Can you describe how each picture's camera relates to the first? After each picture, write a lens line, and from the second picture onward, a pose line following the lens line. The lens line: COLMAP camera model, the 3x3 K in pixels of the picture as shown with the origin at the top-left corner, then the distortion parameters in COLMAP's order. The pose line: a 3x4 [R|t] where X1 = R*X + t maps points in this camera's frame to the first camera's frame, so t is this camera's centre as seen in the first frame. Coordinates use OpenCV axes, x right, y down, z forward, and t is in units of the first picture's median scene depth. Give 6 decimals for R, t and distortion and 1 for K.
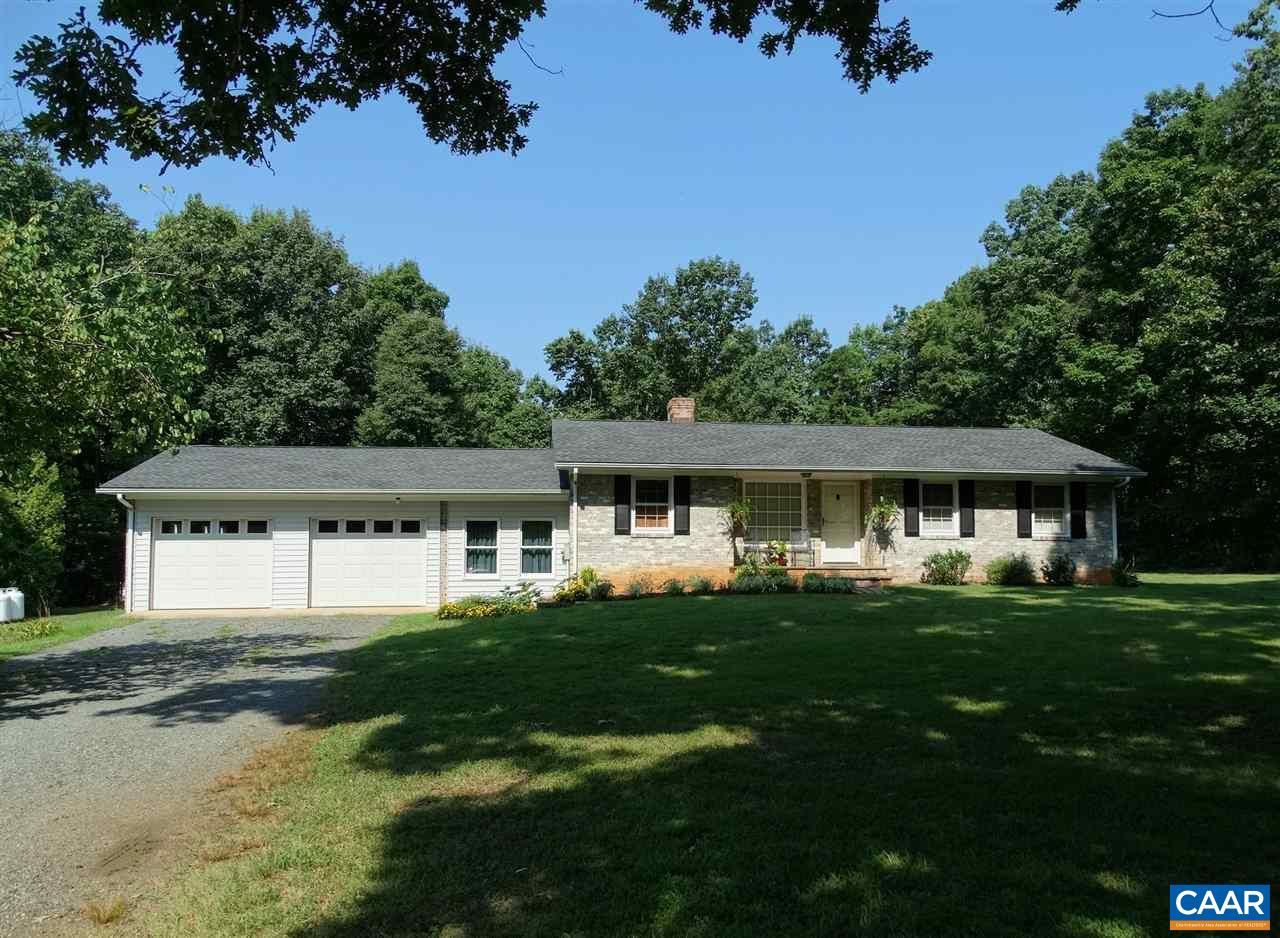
lens RADIAL K [[893.3, 0, 640.0], [0, 893.3, 469.0], [0, 0, 1]] dist [0.066430, -0.000093]
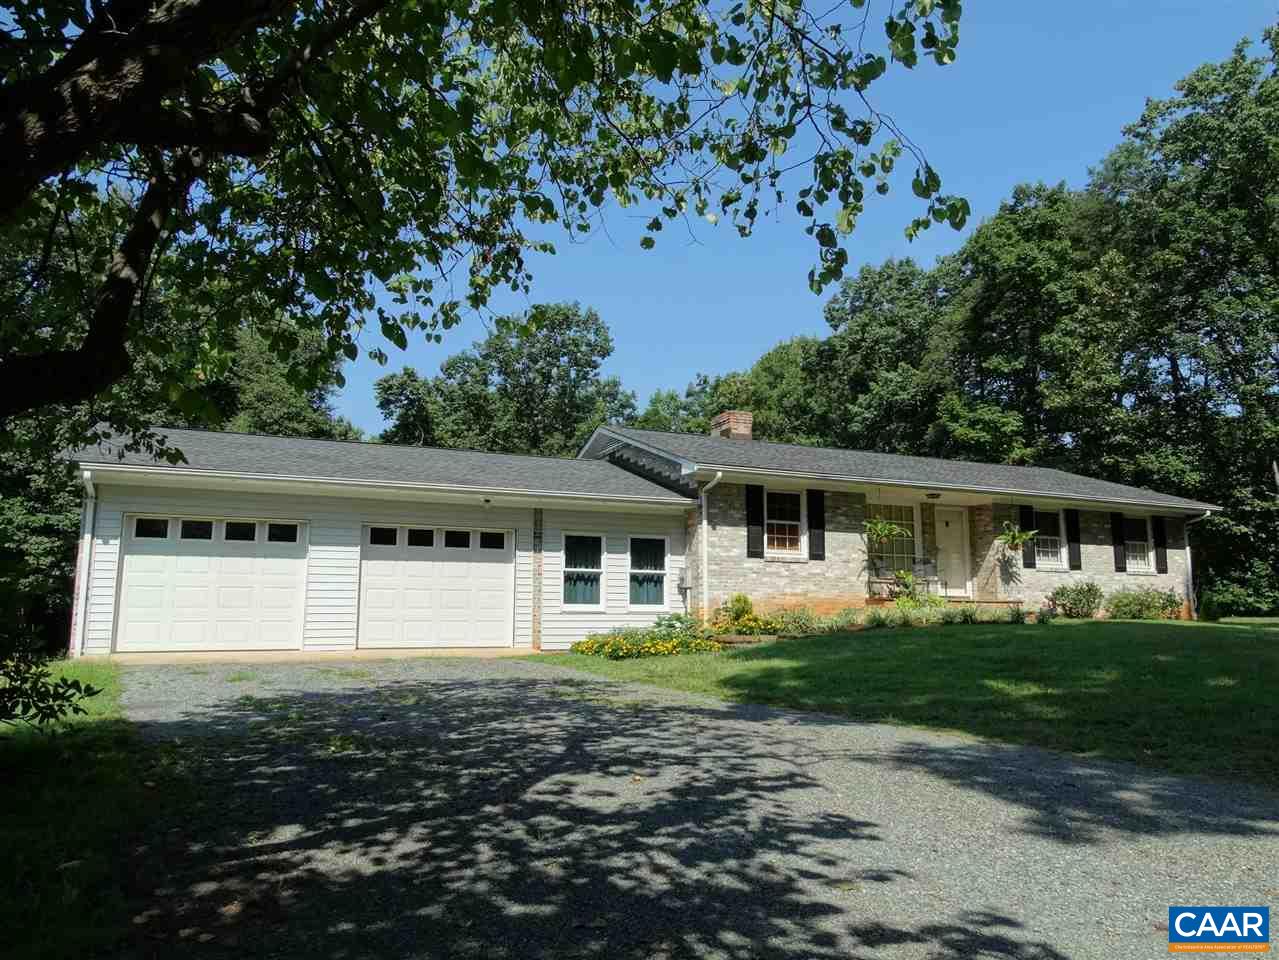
lens RADIAL K [[884.1, 0, 639.5], [0, 884.1, 480.0], [0, 0, 1]] dist [0.057971, 0.001626]
pose [[0.959856, 0.042600, 0.277238, -0.335577], [-0.025222, 0.997504, -0.065952, 0.056189], [-0.279356, 0.056312, 0.958535, 0.238505]]
